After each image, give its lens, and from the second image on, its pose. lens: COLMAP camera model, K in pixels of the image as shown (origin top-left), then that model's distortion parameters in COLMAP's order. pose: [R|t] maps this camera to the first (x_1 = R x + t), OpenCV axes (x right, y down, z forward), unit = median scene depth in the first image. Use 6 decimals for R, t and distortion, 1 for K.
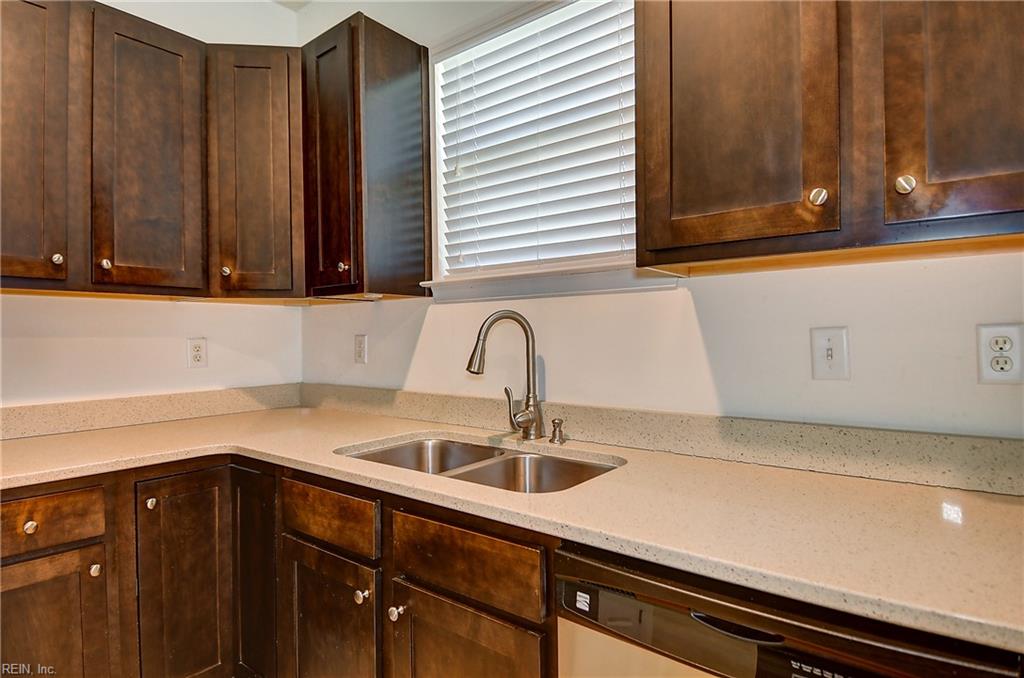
lens RADIAL K [[547.7, 0, 512.9], [0, 547.7, 339.5], [0, 0, 1]] dist [0.018269, -0.024758]
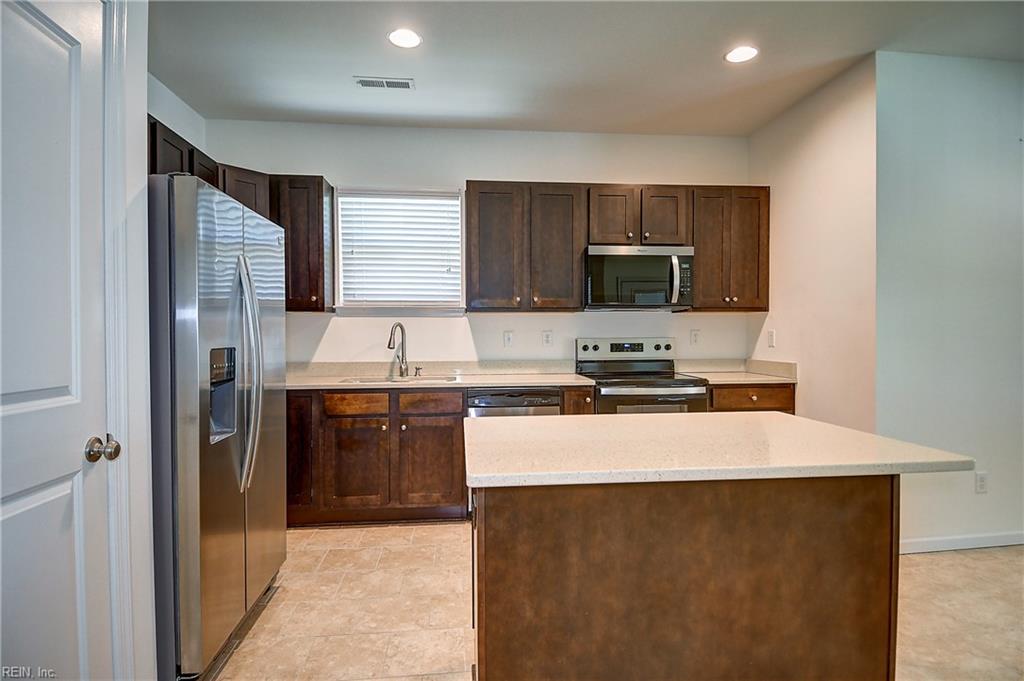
lens RADIAL K [[543.6, 0, 515.5], [0, 543.6, 342.4], [0, 0, 1]] dist [0.027825, -0.029149]
pose [[0.722309, -0.002428, 0.691567, -1.260307], [-0.001164, 0.999988, 0.004727, 0.021333], [-0.691570, -0.004219, 0.722297, -1.061839]]
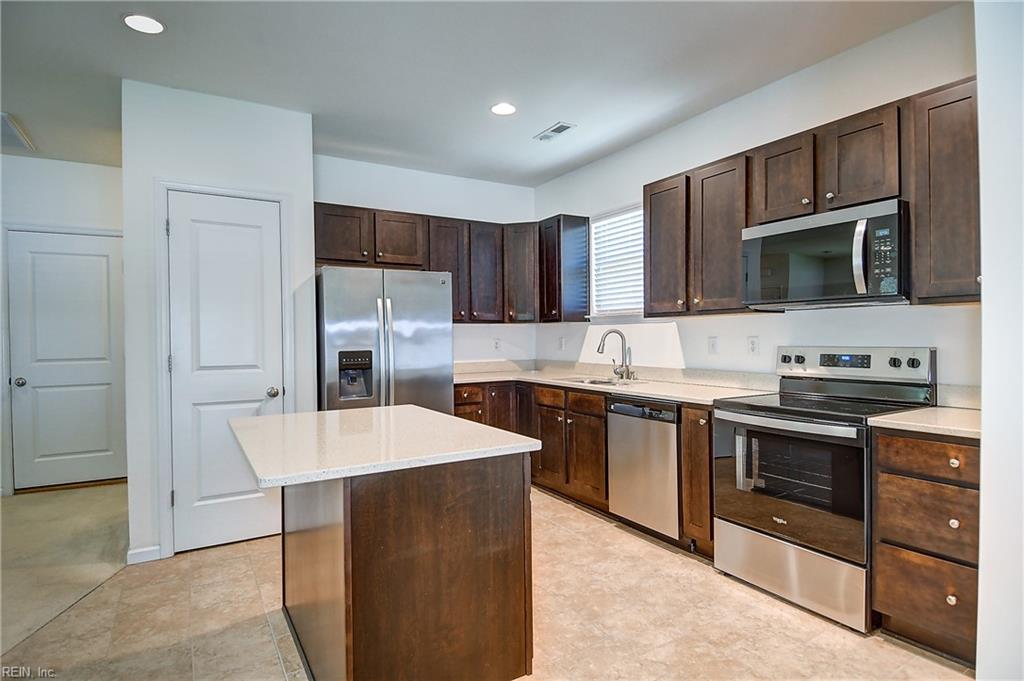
lens RADIAL K [[543.6, 0, 509.1], [0, 543.6, 342.1], [0, 0, 1]] dist [0.027825, -0.029149]
pose [[0.928583, 0.004709, -0.371095, 0.483739], [-0.000634, 0.999938, 0.011102, -0.020400], [0.371125, -0.010074, 0.928528, -1.587735]]
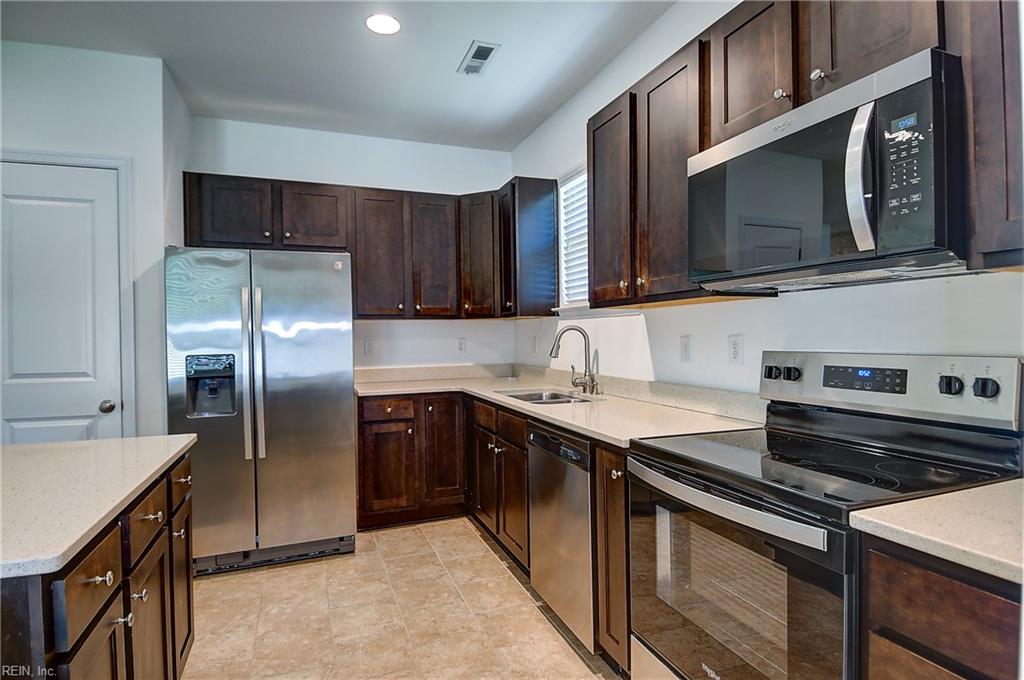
lens RADIAL K [[543.6, 0, 510.5], [0, 543.6, 340.2], [0, 0, 1]] dist [0.027825, -0.029149]
pose [[0.850647, 0.003582, -0.525724, 0.800987], [0.002644, 0.999935, 0.011093, -0.022825], [0.525730, -0.010826, 0.850583, -0.750645]]
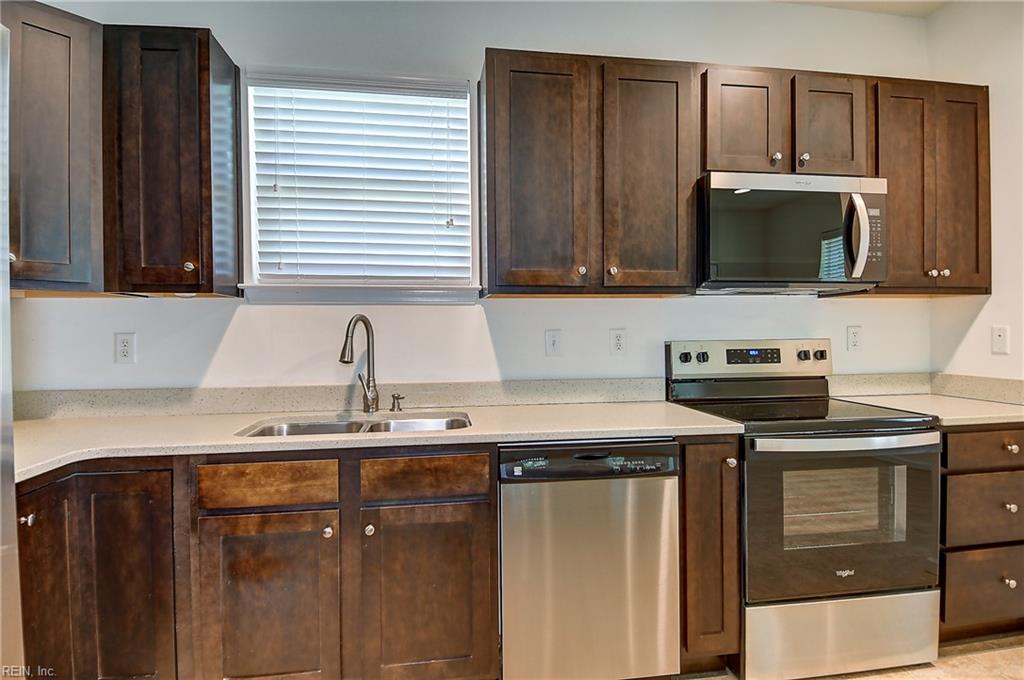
lens RADIAL K [[543.6, 0, 514.0], [0, 543.6, 341.9], [0, 0, 1]] dist [0.027825, -0.029149]
pose [[0.689187, -0.009174, 0.724525, -0.684279], [0.004337, 0.999954, 0.008536, 0.002624], [-0.724571, -0.002741, 0.689195, -0.166645]]
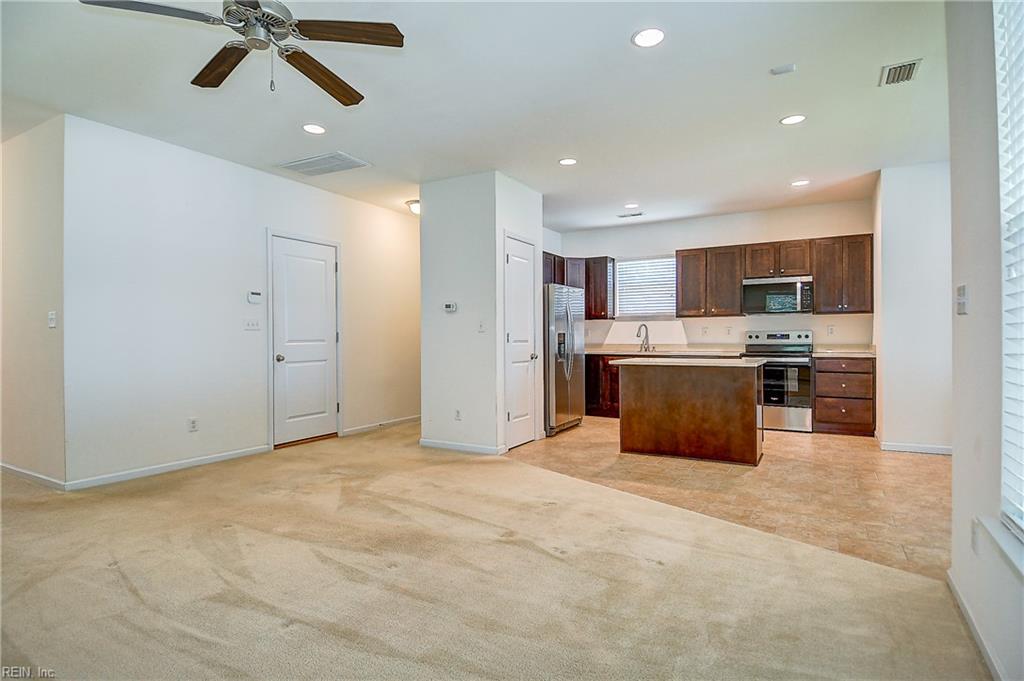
lens RADIAL K [[543.6, 0, 507.7], [0, 543.6, 340.1], [0, 0, 1]] dist [0.027825, -0.029149]
pose [[0.990457, 0.004057, 0.137762, -1.790073], [-0.004067, 0.999992, -0.000206, 0.091550], [-0.137761, -0.000356, 0.990465, -3.458717]]
